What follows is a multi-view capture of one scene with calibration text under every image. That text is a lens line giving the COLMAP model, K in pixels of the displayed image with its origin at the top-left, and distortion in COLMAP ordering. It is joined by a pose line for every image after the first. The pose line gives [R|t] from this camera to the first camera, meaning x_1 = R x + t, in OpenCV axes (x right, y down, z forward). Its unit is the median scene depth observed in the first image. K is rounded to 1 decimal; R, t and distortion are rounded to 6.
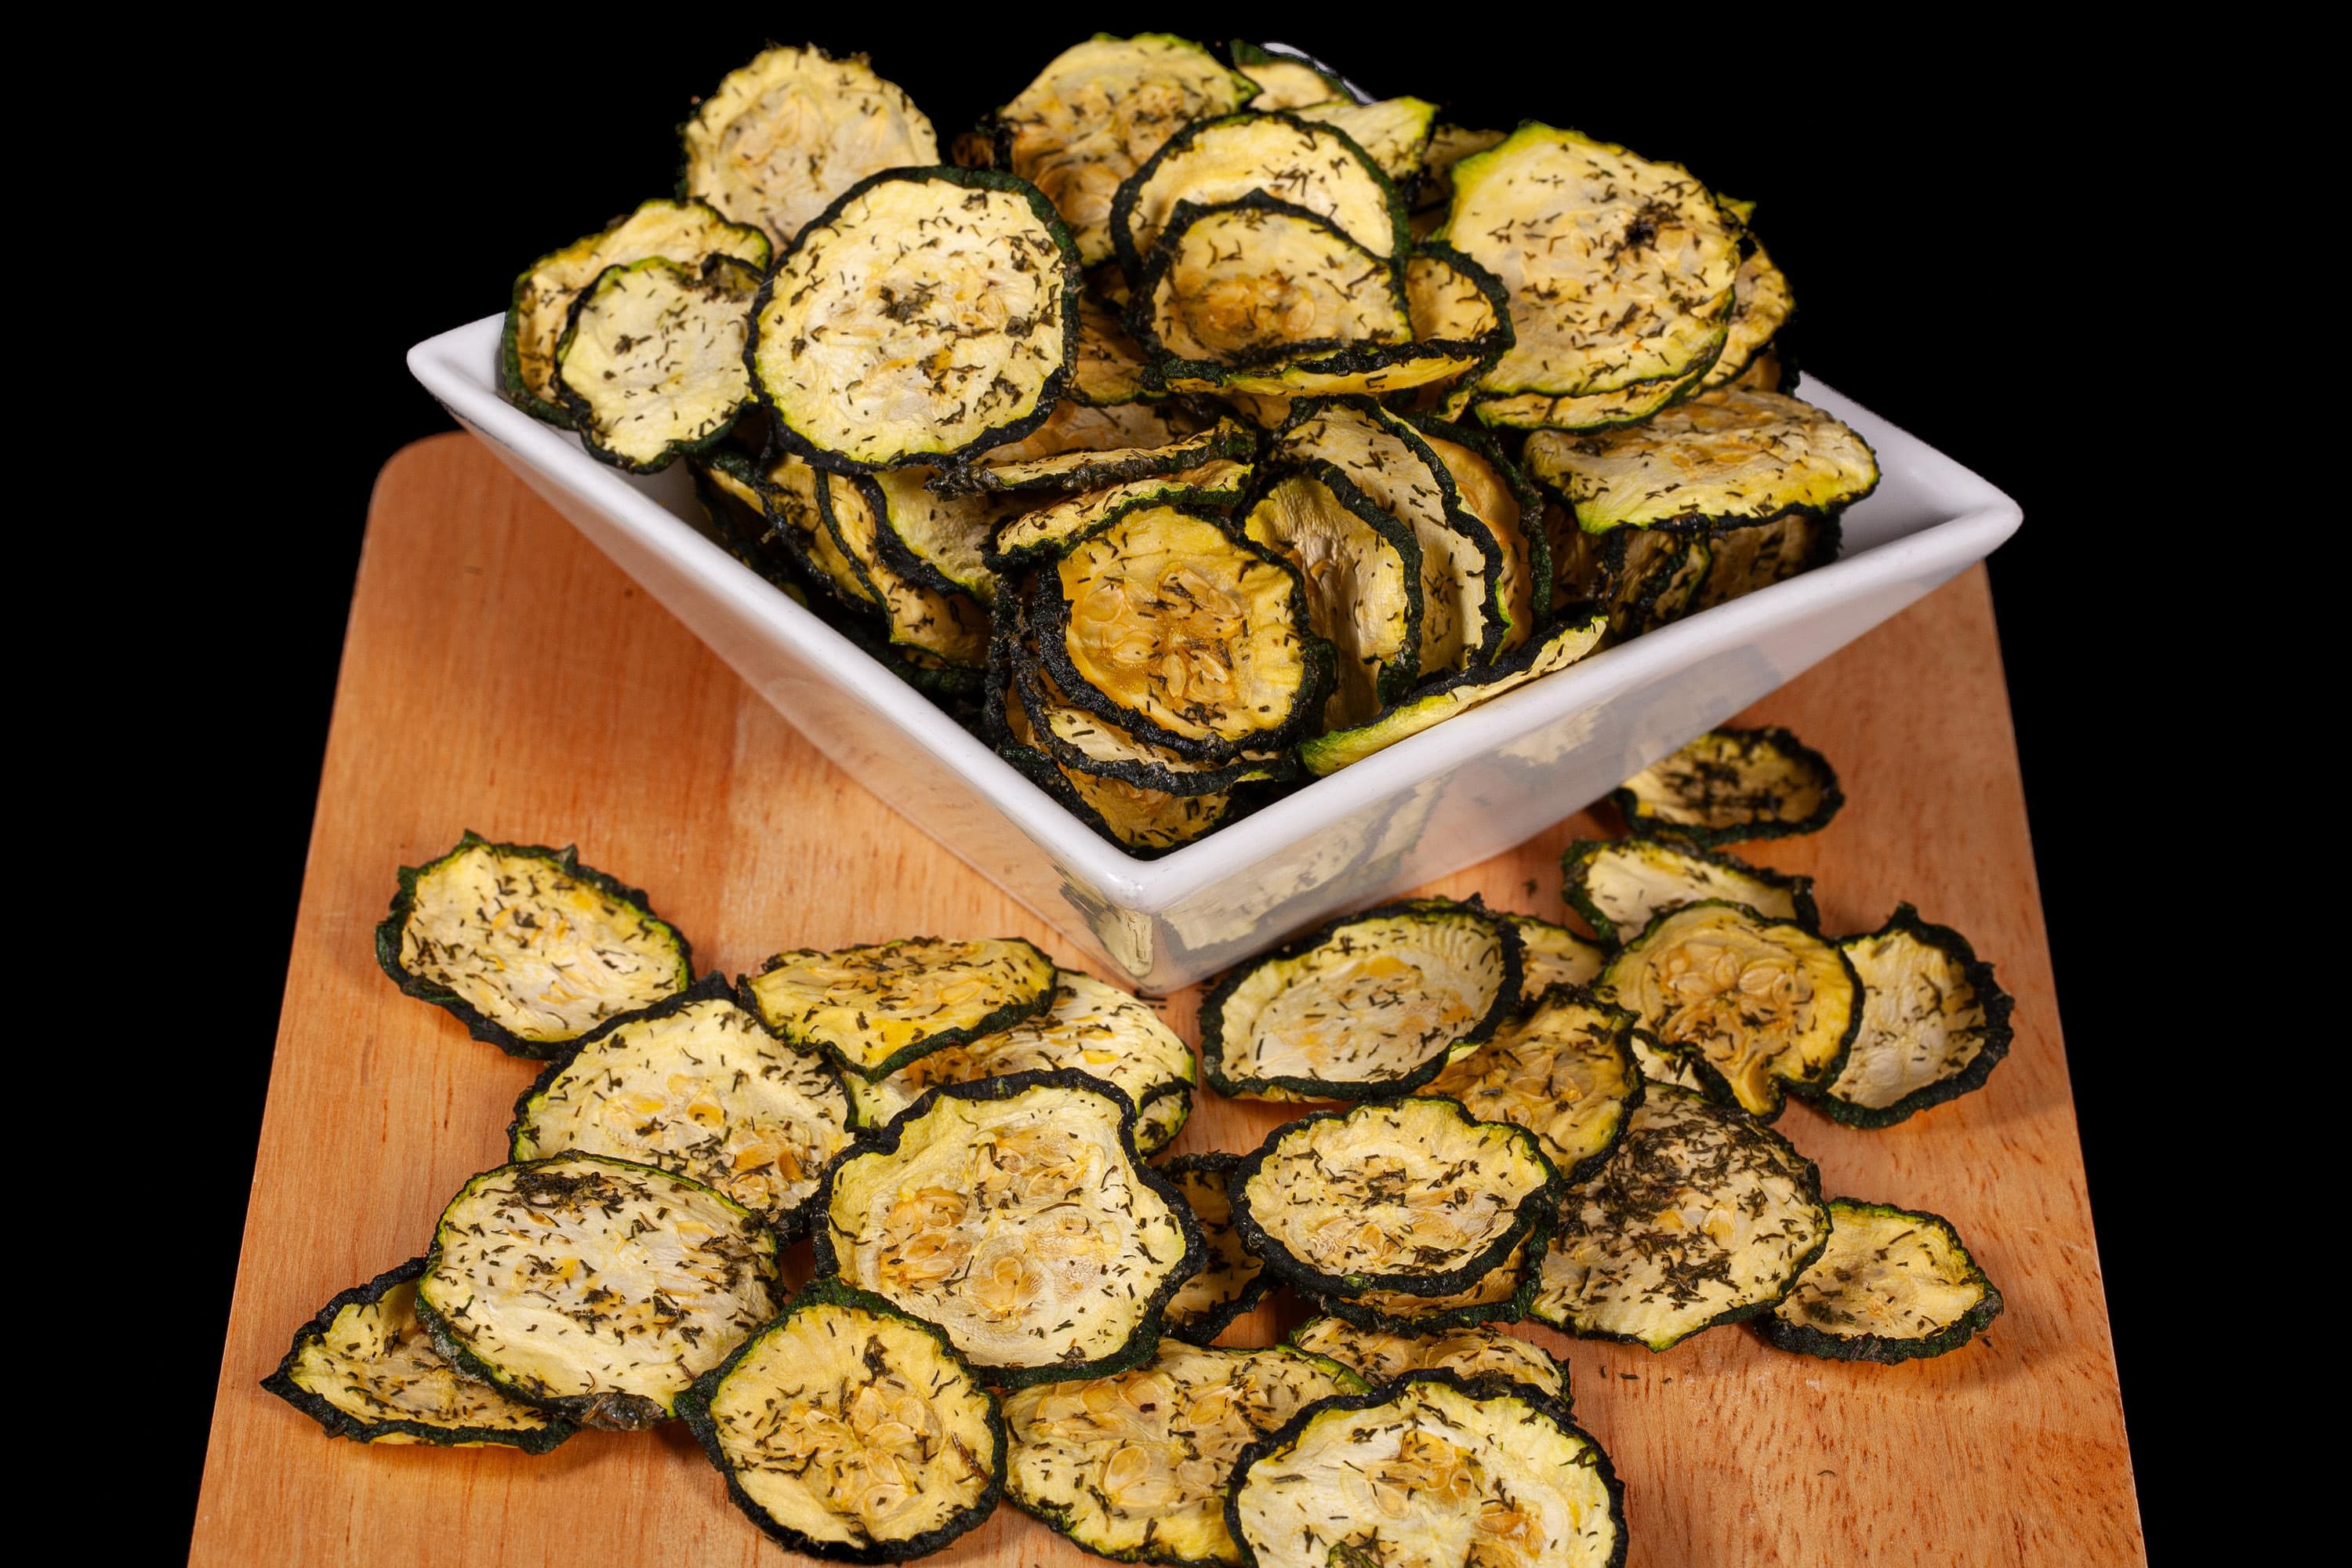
lens RADIAL K [[7627.3, 0, 1176.0], [0, 7627.3, 784.0], [0, 0, 1]] dist [0.016450, 0.243161]
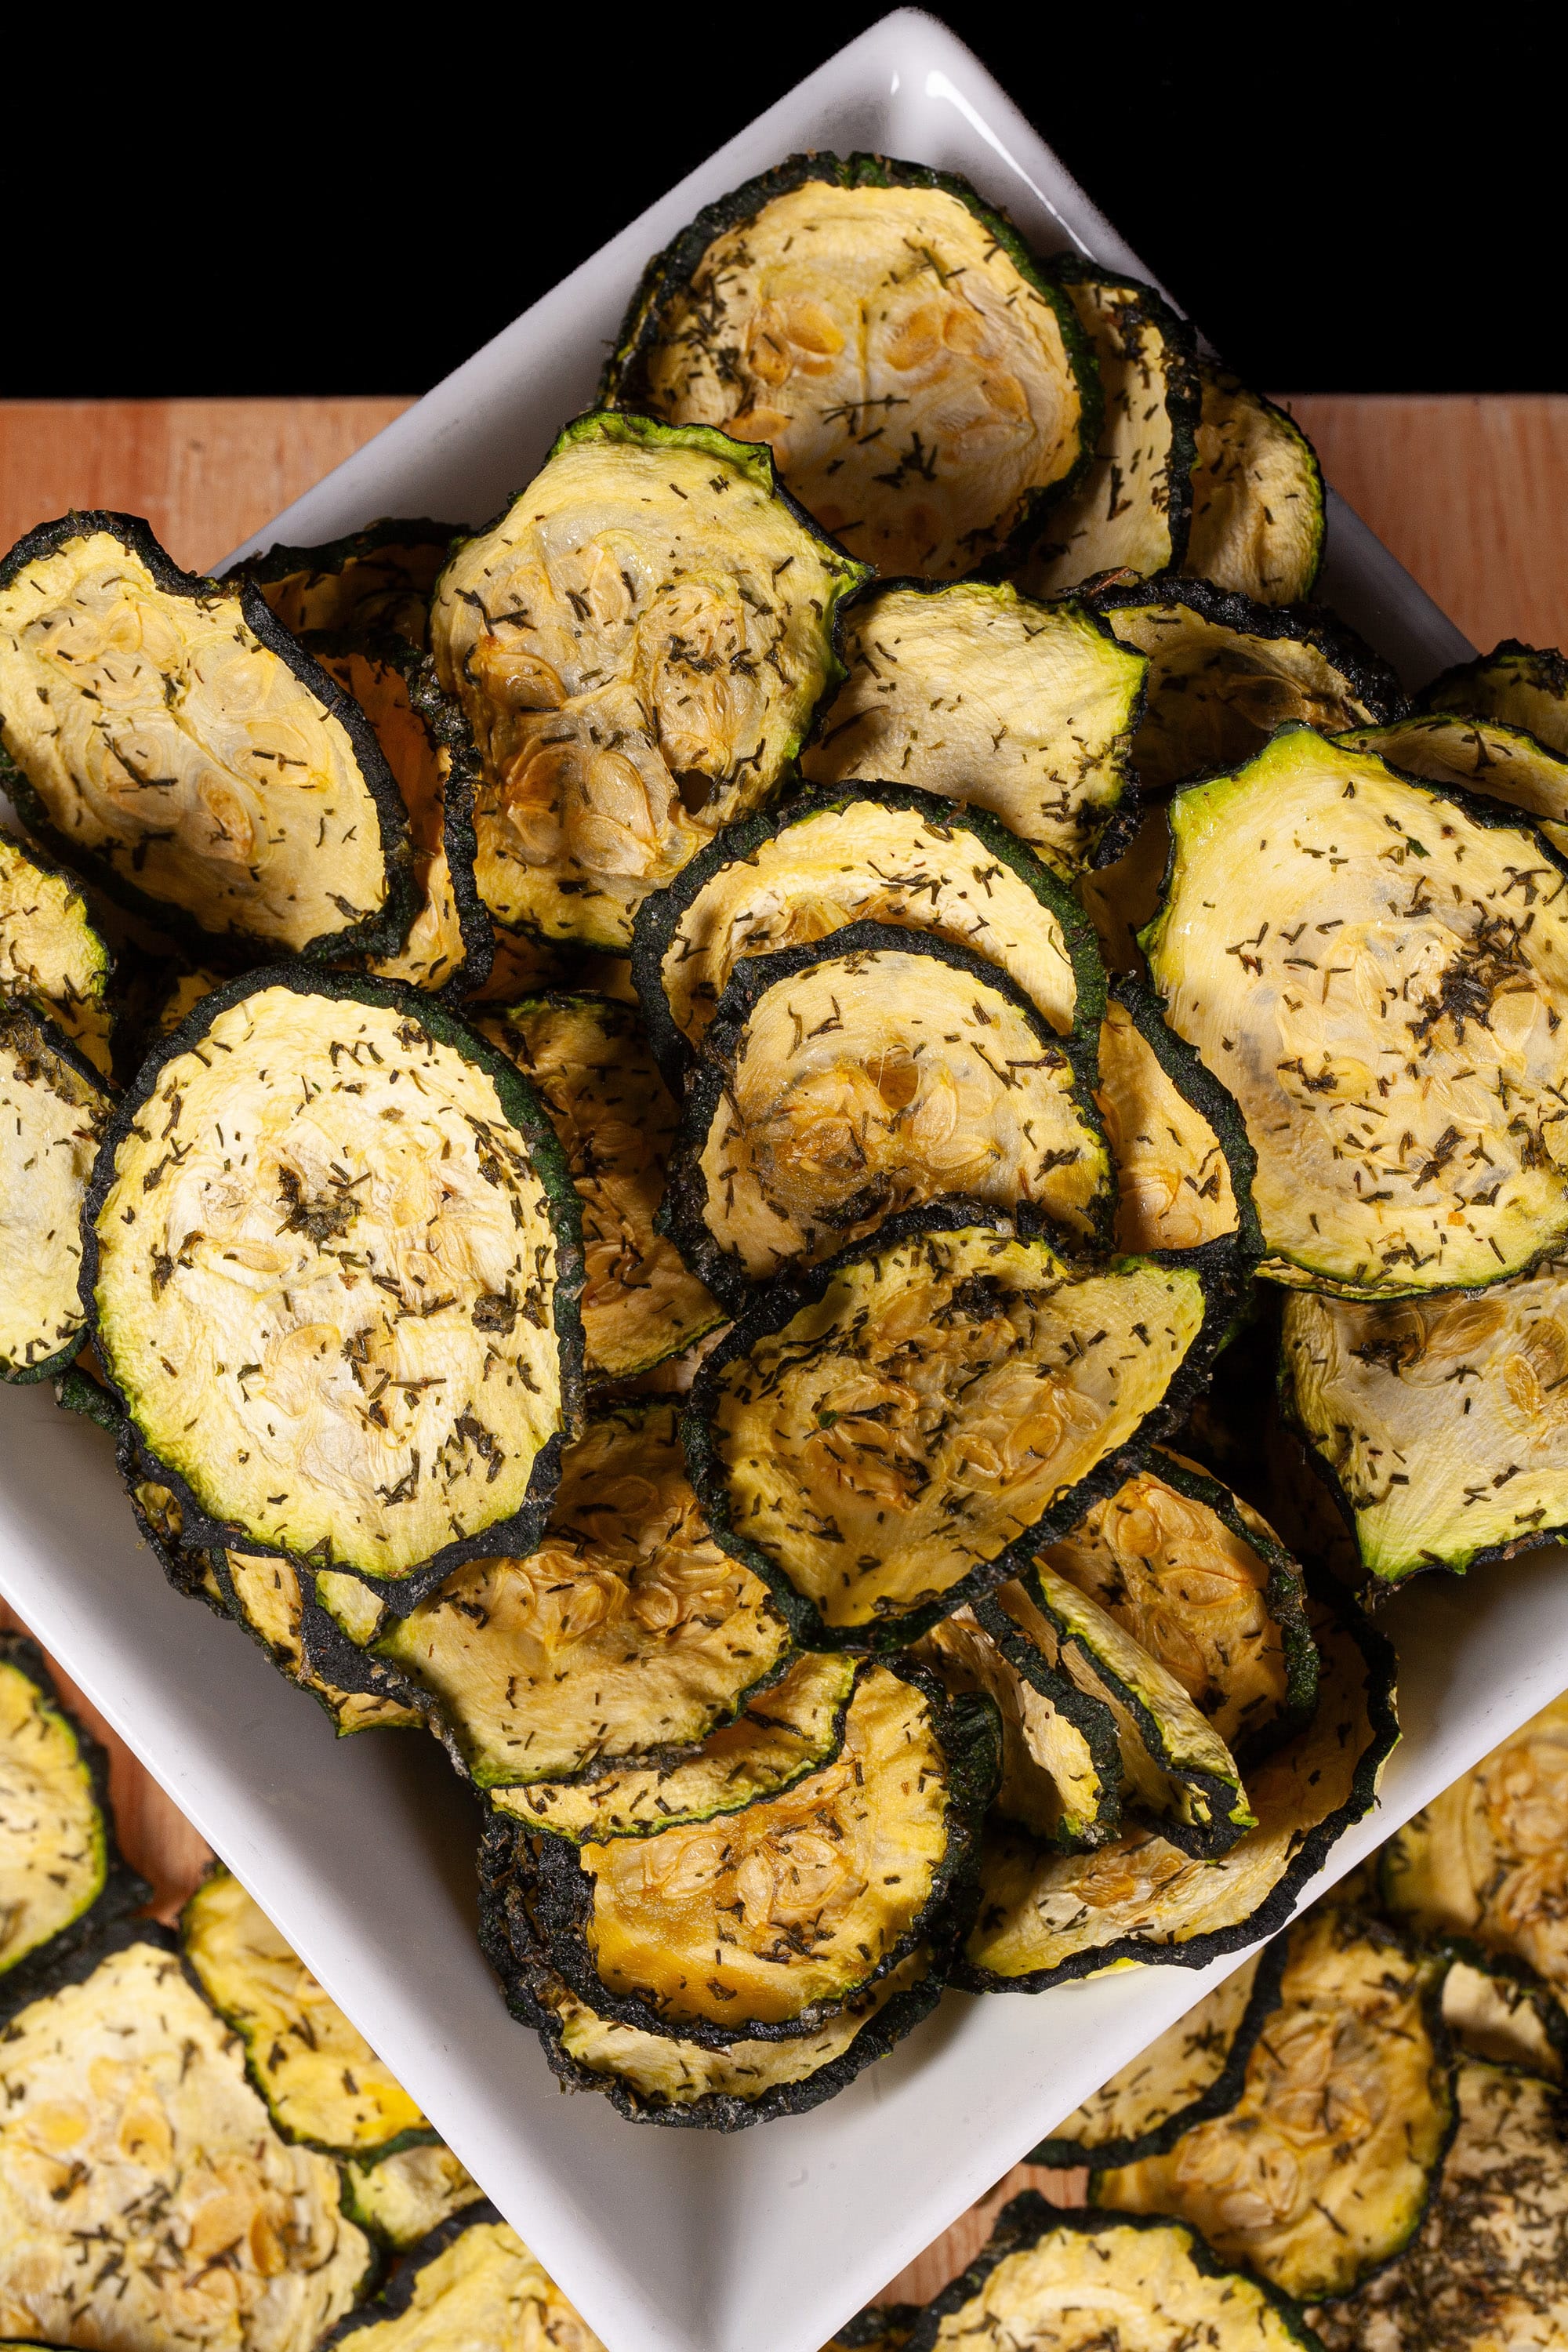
lens RADIAL K [[8065.4, 0, 784.0], [0, 8065.4, 1176.0], [0, 0, 1]] dist [-0.019506, 1.181382]
pose [[0.997894, -0.018507, -0.062168, 0.047093], [0.056267, 0.723812, 0.687700, -0.541251], [0.032271, -0.689749, 0.723329, 0.517533]]
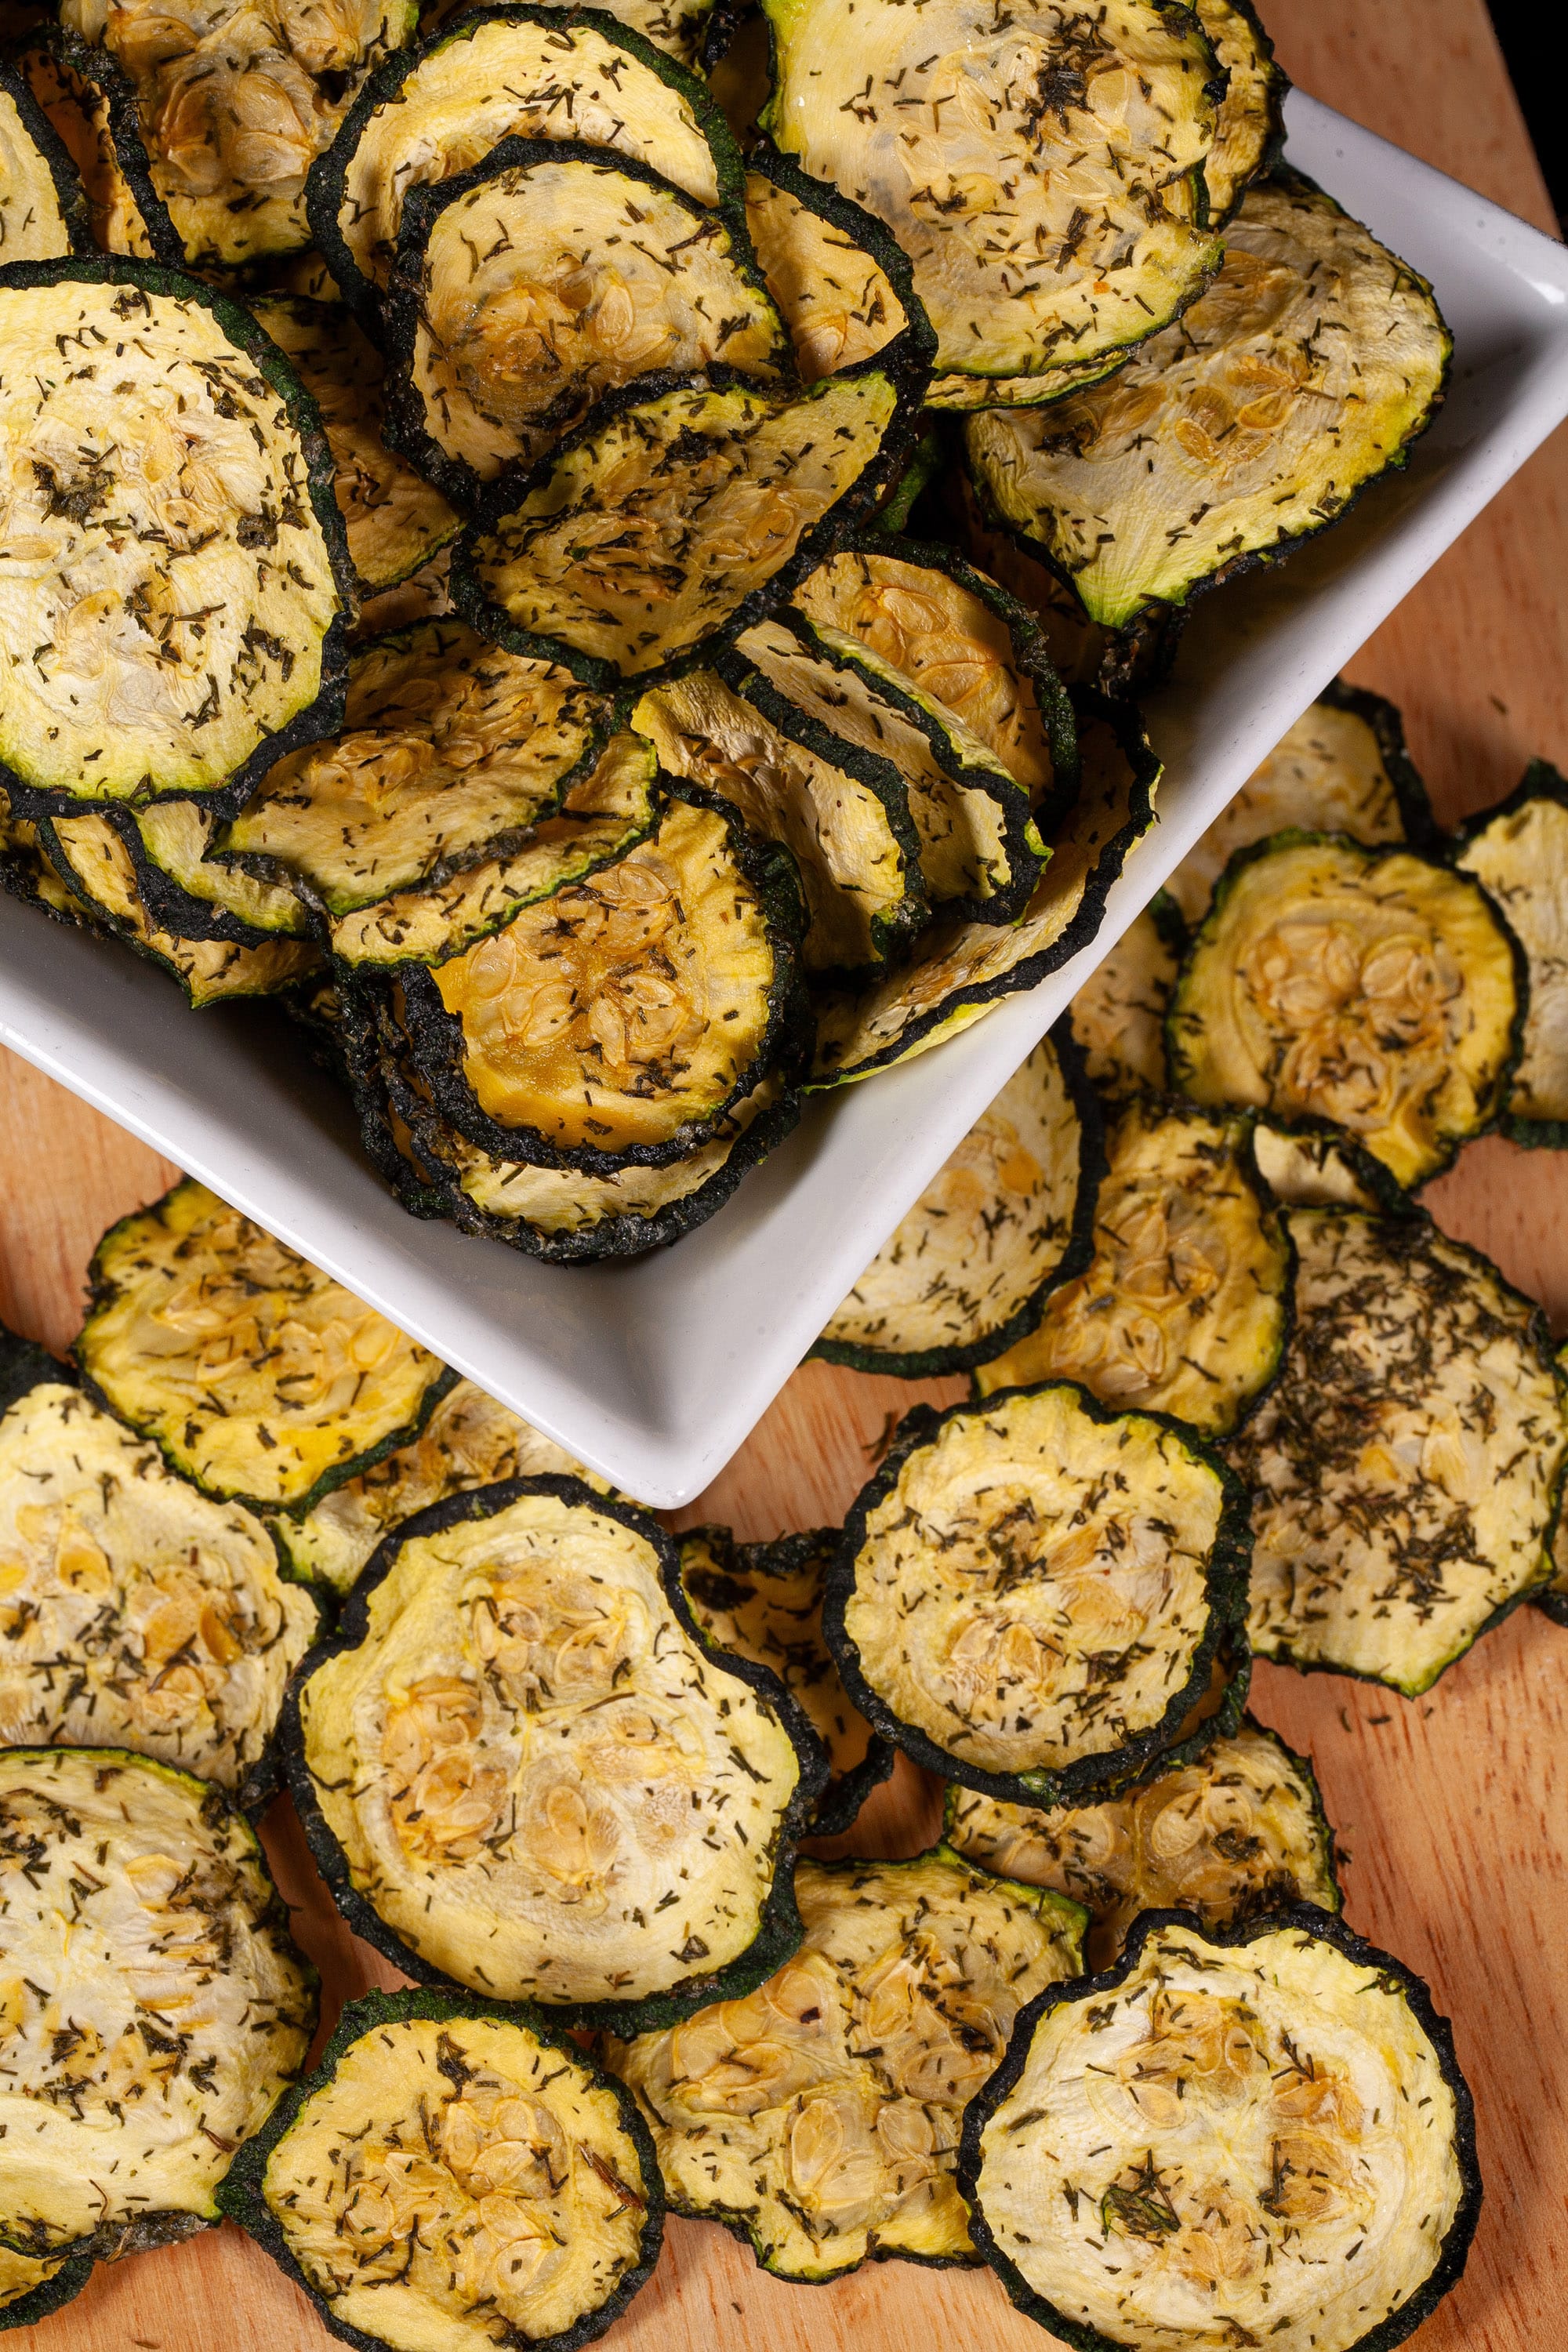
lens RADIAL K [[8065.4, 0, 784.0], [0, 8065.4, 1176.0], [0, 0, 1]] dist [-0.019506, 1.181382]
pose [[0.970181, -0.239094, 0.039795, -0.017324], [0.182677, 0.829184, 0.528283, -0.394576], [-0.159307, -0.505260, 0.848135, 0.339093]]
